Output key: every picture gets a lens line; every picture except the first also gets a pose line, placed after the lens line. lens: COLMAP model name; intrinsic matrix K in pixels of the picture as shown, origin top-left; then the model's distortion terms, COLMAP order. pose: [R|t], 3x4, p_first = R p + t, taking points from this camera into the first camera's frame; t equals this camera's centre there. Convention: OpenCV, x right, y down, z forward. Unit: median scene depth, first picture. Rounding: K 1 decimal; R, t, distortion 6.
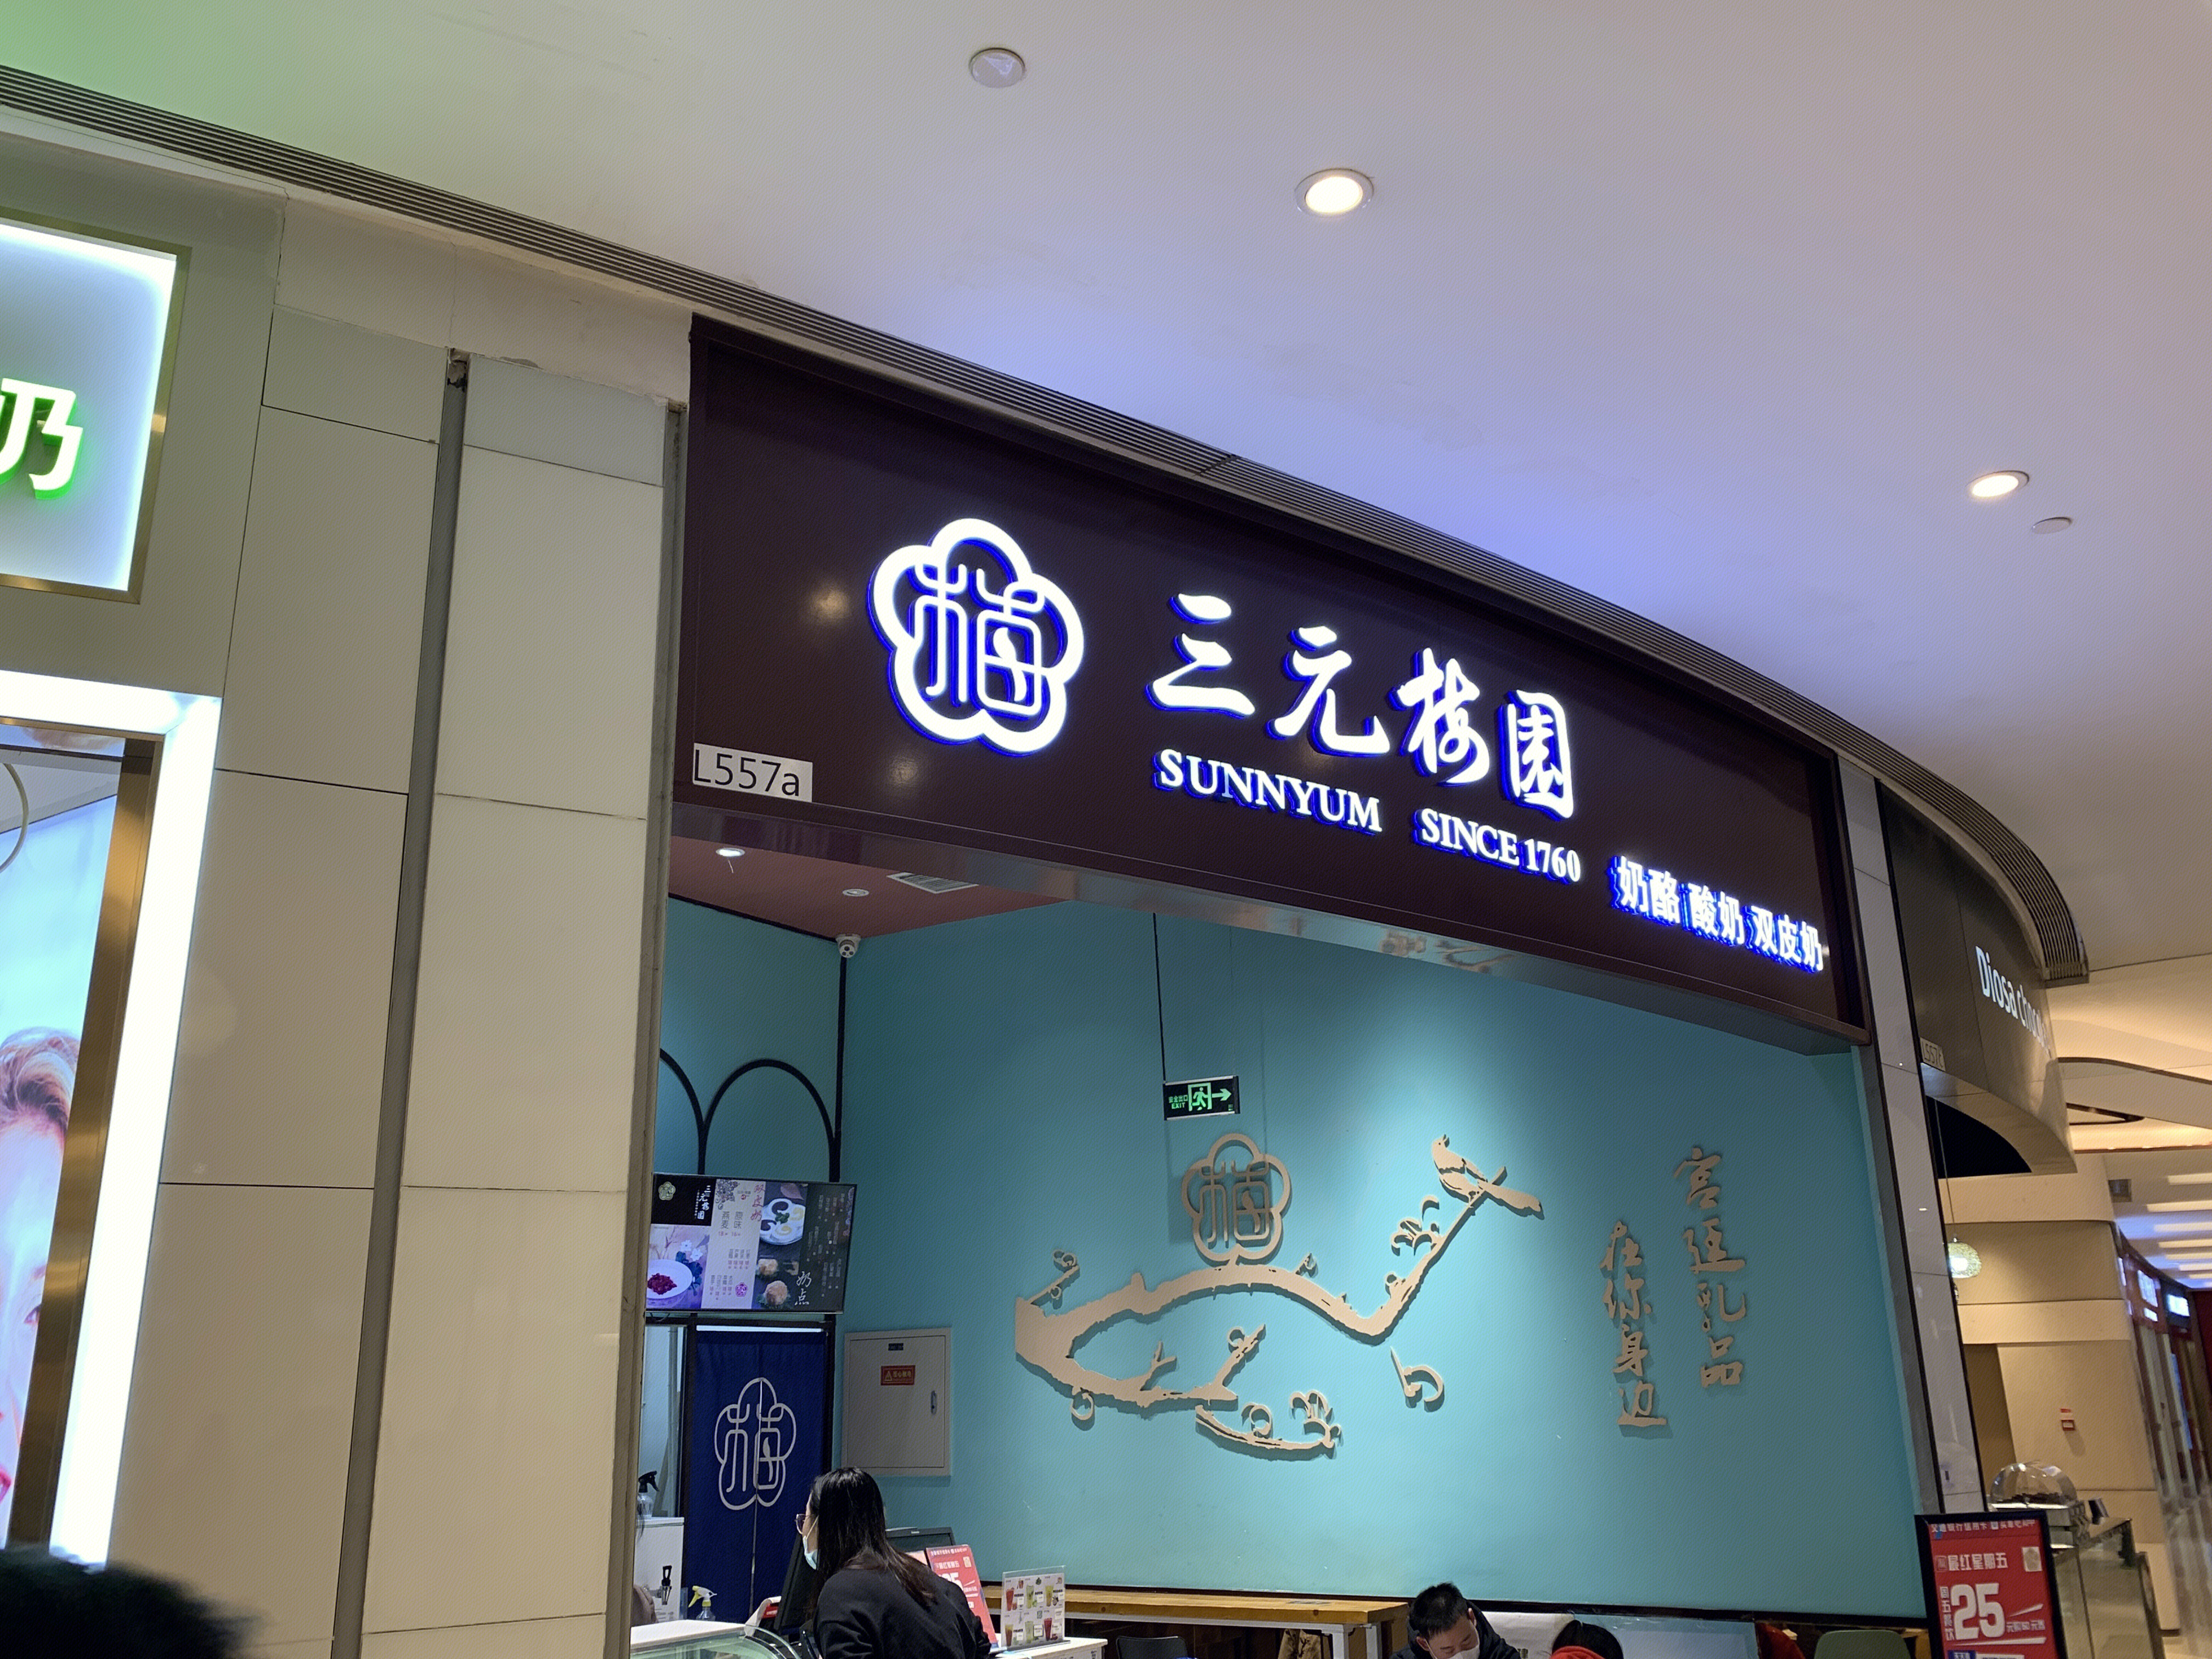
lens RADIAL K [[1876.1, 0, 1108.0], [0, 1876.1, 839.7], [0, 0, 1]] dist [0.019837, -0.011987]
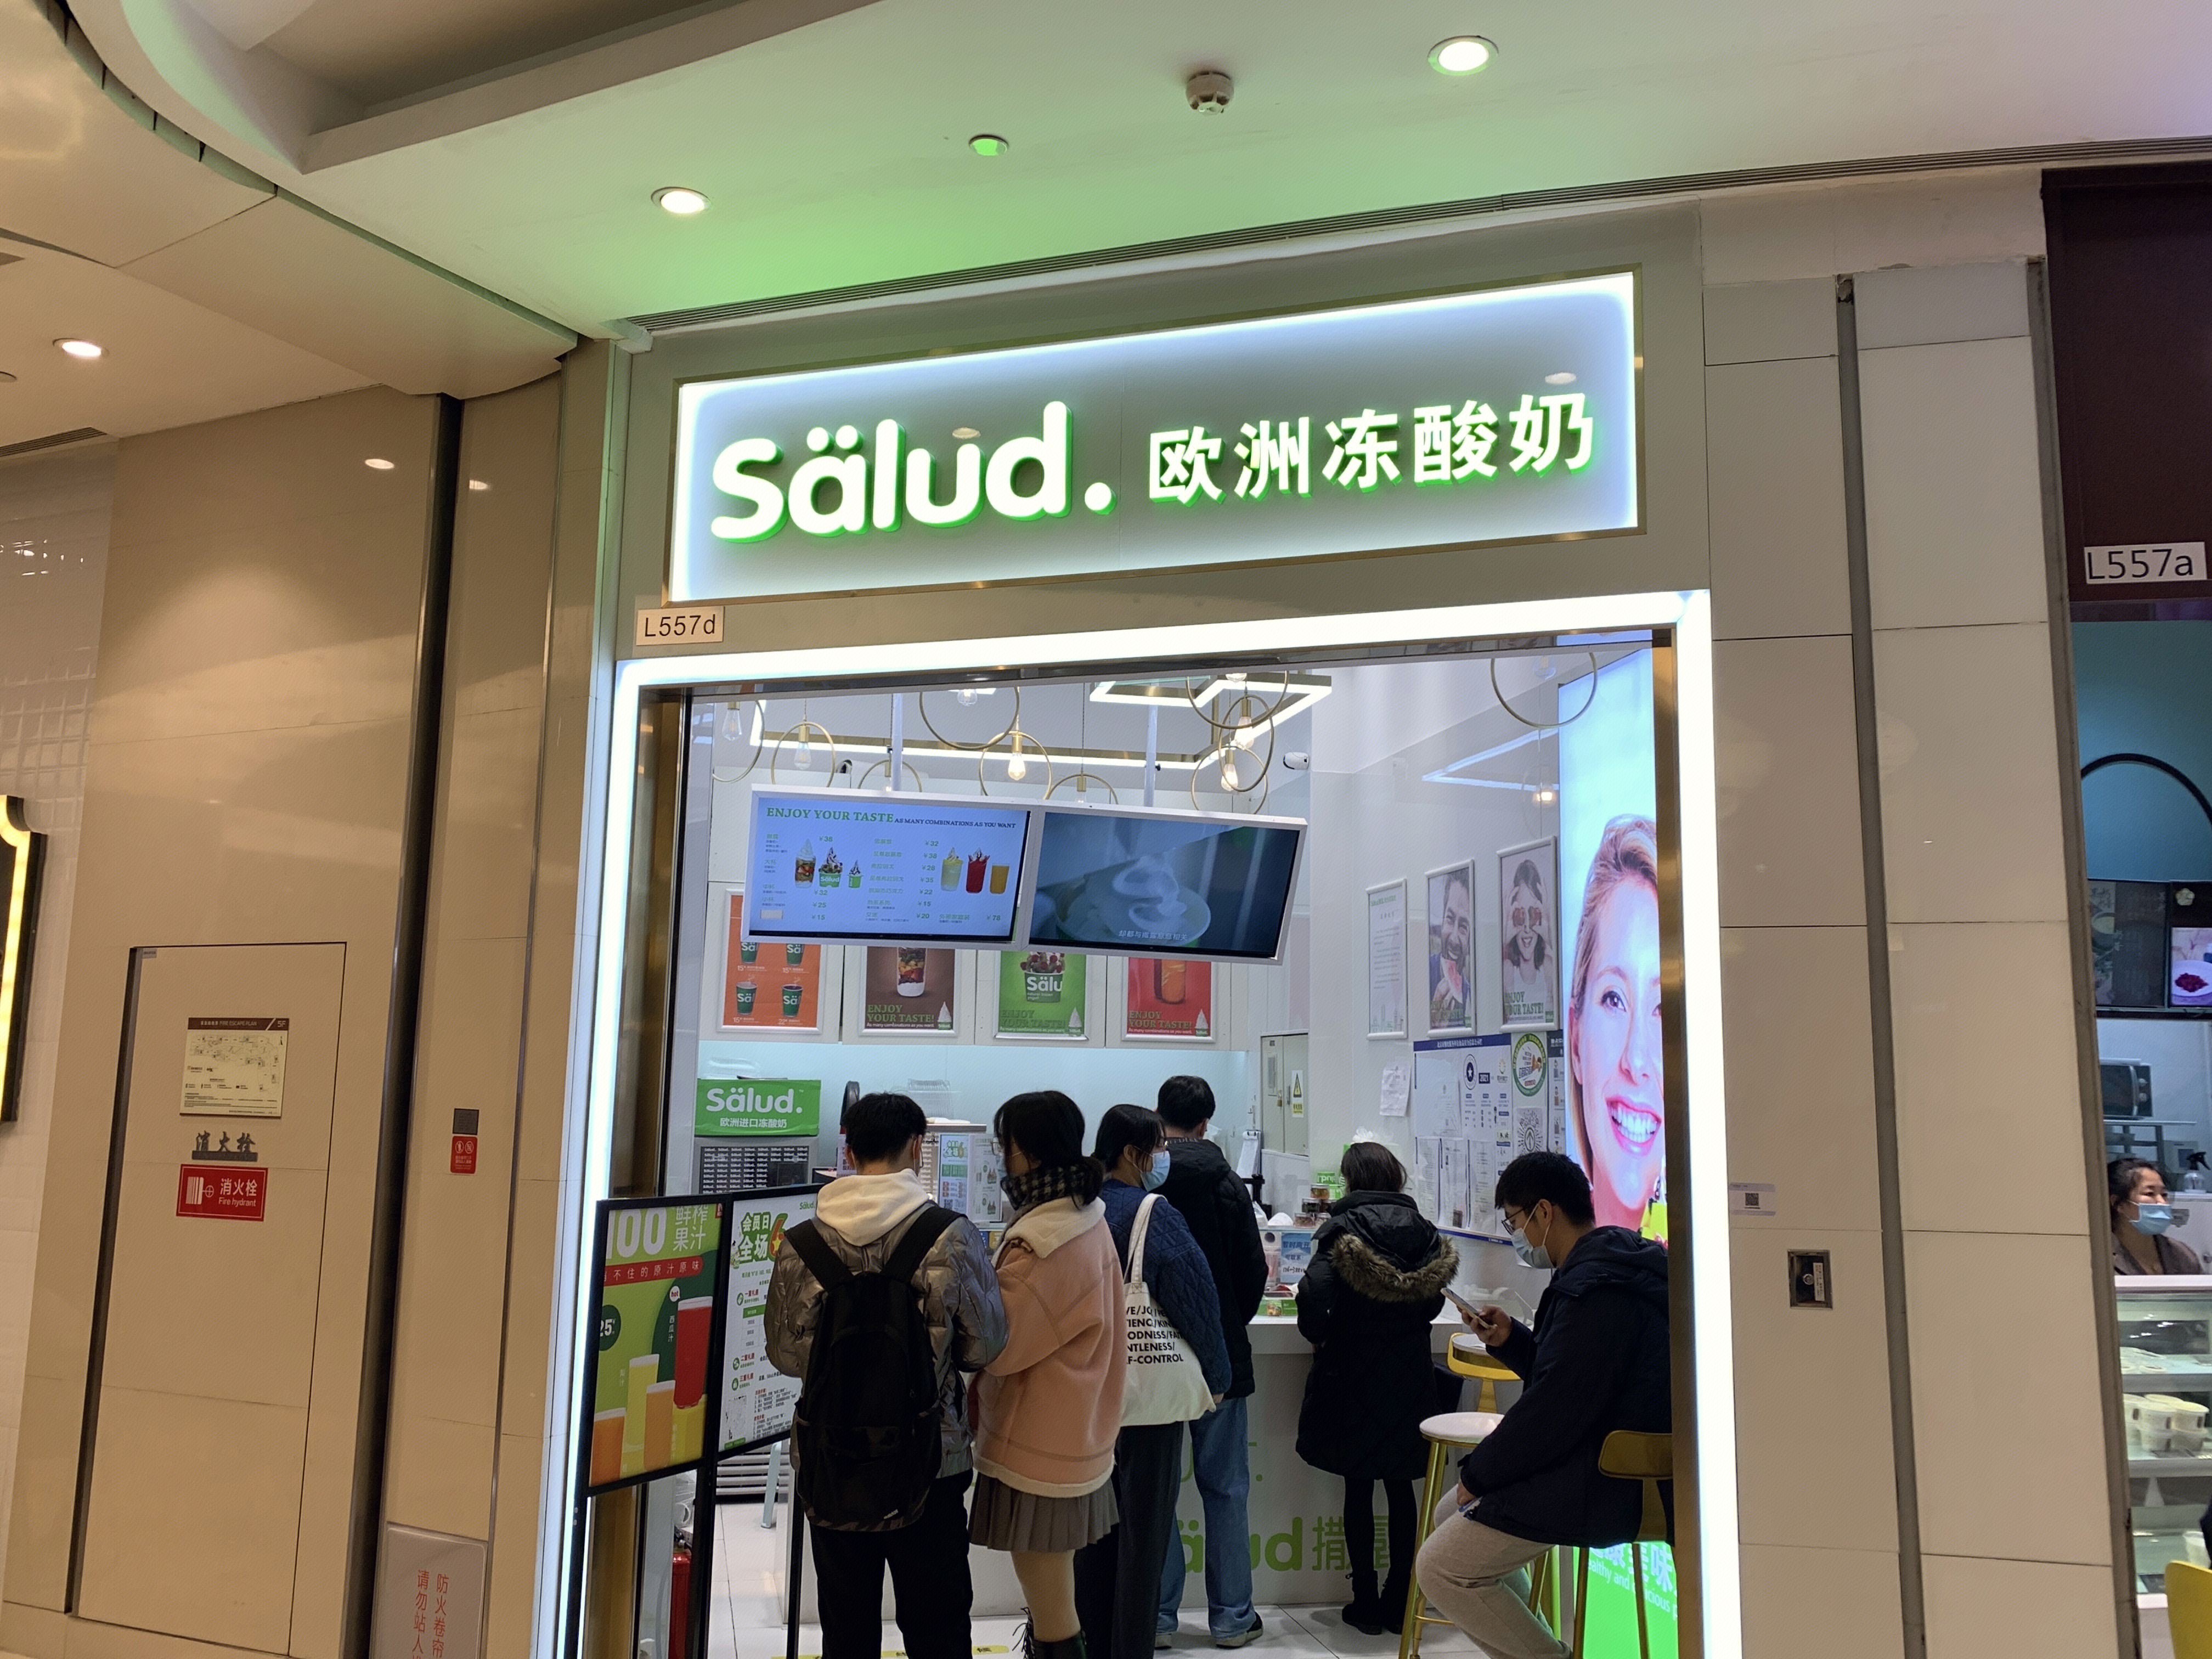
lens RADIAL K [[1876.1, 0, 1109.7], [0, 1876.1, 828.2], [0, 0, 1]] dist [0.019837, -0.011987]
pose [[0.706363, -0.071541, -0.704225, 0.170055], [0.177718, 0.980937, 0.078606, -0.080215], [0.685177, -0.180678, 0.705612, -0.296898]]
